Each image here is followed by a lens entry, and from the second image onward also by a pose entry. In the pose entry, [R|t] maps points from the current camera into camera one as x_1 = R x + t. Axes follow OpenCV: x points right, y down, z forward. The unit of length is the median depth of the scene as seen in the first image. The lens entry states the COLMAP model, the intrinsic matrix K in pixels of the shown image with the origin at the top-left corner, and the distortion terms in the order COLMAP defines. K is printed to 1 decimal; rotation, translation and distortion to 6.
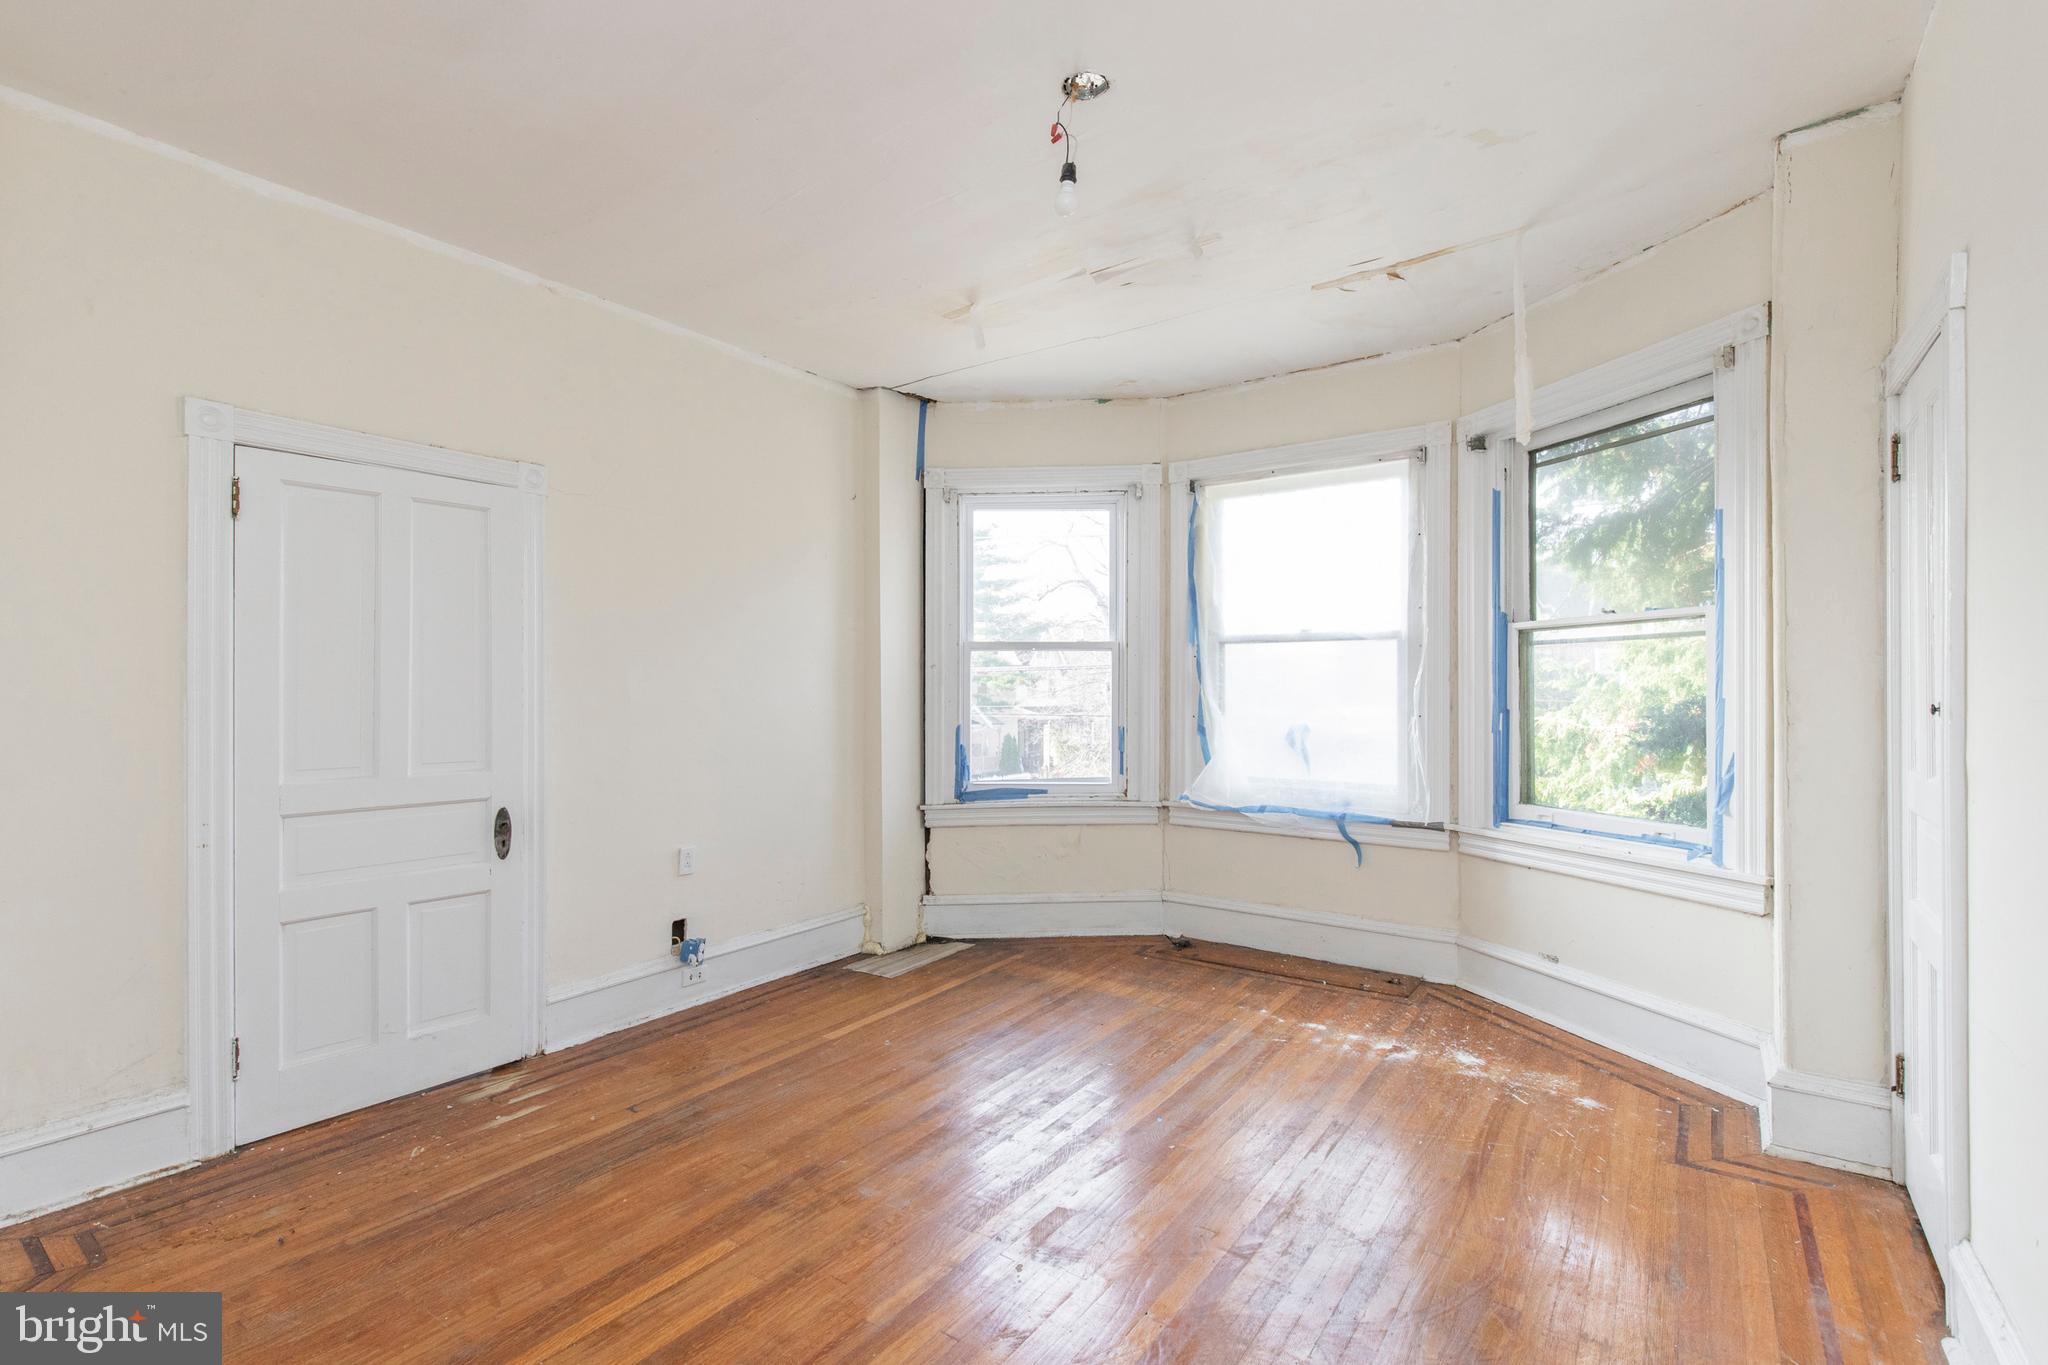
lens RADIAL K [[936.7, 0, 1021.7], [0, 936.7, 680.2], [0, 0, 1]] dist [0.007790, -0.002872]
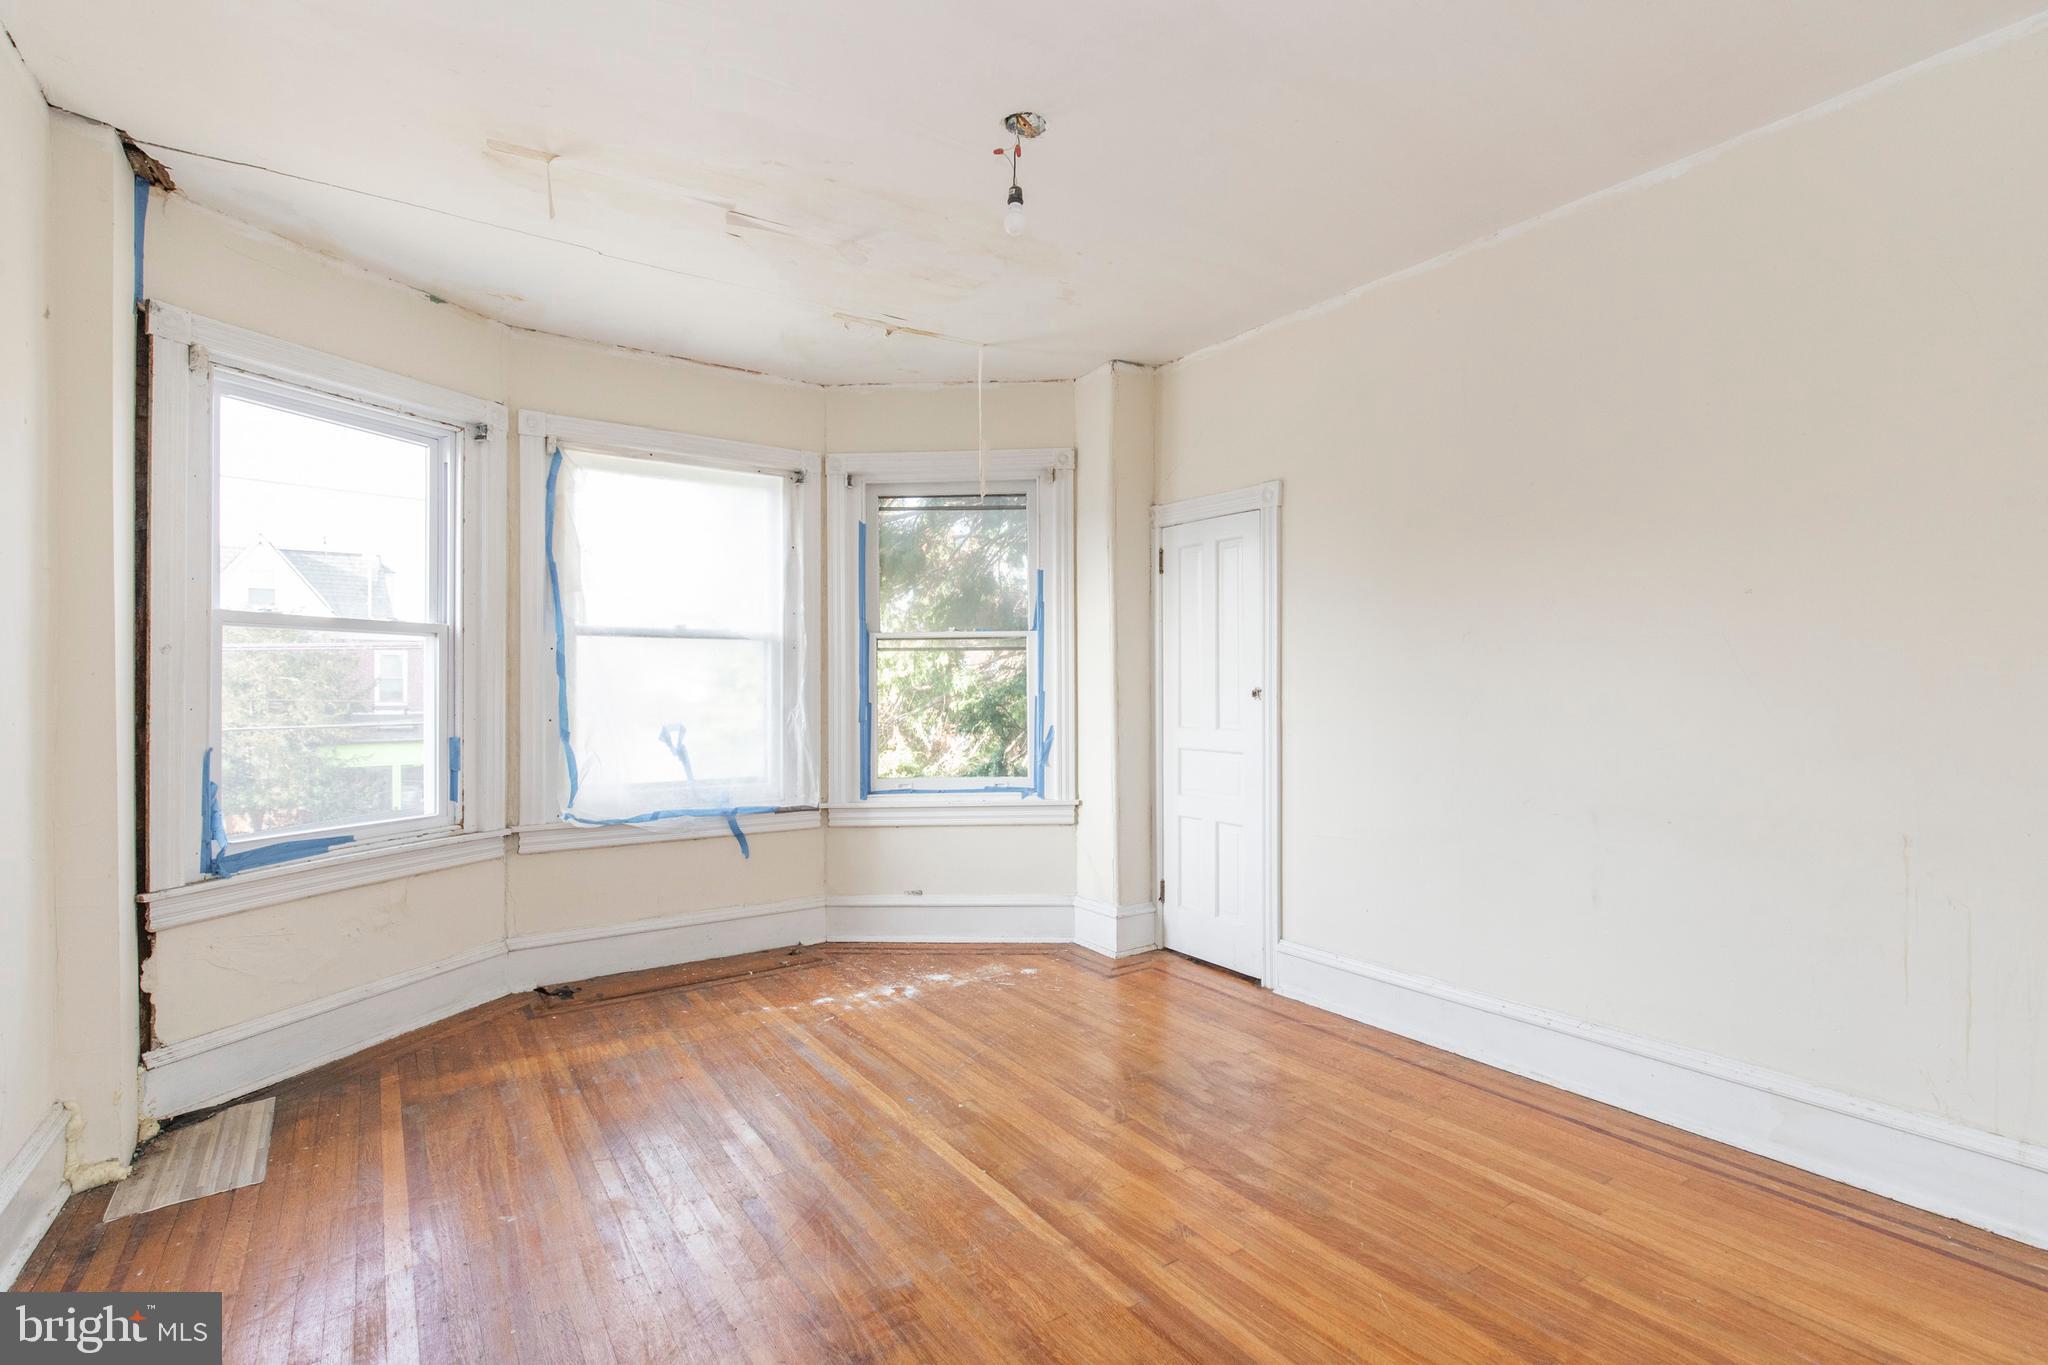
lens RADIAL K [[956.6, 0, 1025.2], [0, 956.6, 683.6], [0, 0, 1]] dist [-0.000333, -0.000543]
pose [[0.334472, 0.002545, 0.942402, -0.537564], [-0.003222, 0.999994, -0.001557, 0.006549], [-0.942400, -0.002515, 0.334478, 0.350973]]
